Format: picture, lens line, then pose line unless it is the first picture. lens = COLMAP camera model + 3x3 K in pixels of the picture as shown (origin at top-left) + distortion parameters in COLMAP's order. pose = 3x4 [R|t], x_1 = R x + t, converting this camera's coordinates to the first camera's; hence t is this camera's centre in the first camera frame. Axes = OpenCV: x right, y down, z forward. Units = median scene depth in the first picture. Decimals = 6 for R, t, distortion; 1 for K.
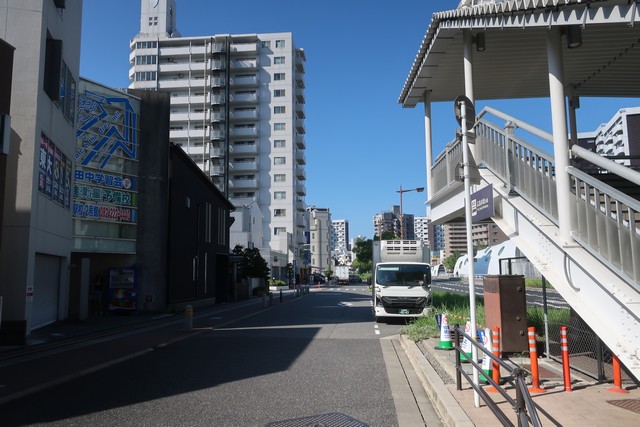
lens RADIAL K [[502.6, 0, 320.0], [0, 502.6, 213.5], [0, 0, 1]] dist [-0.005864, 0.001500]
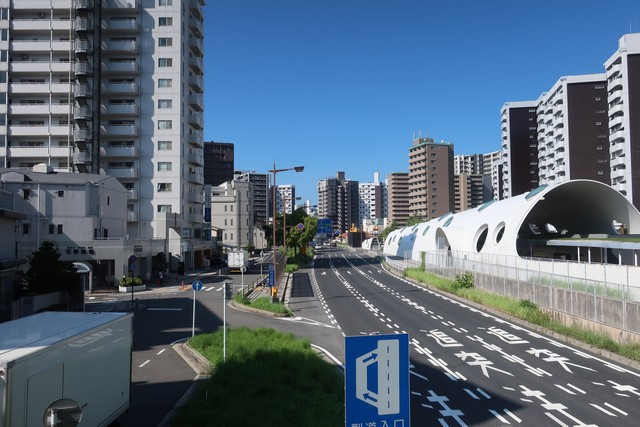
lens RADIAL K [[502.6, 0, 320.0], [0, 502.6, 213.5], [0, 0, 1]] dist [-0.005864, 0.001500]
pose [[0.995632, 0.007799, 0.093034, 0.096159], [-0.014531, 0.997306, 0.071896, -0.021062], [-0.092223, -0.072934, 0.993064, 0.134925]]
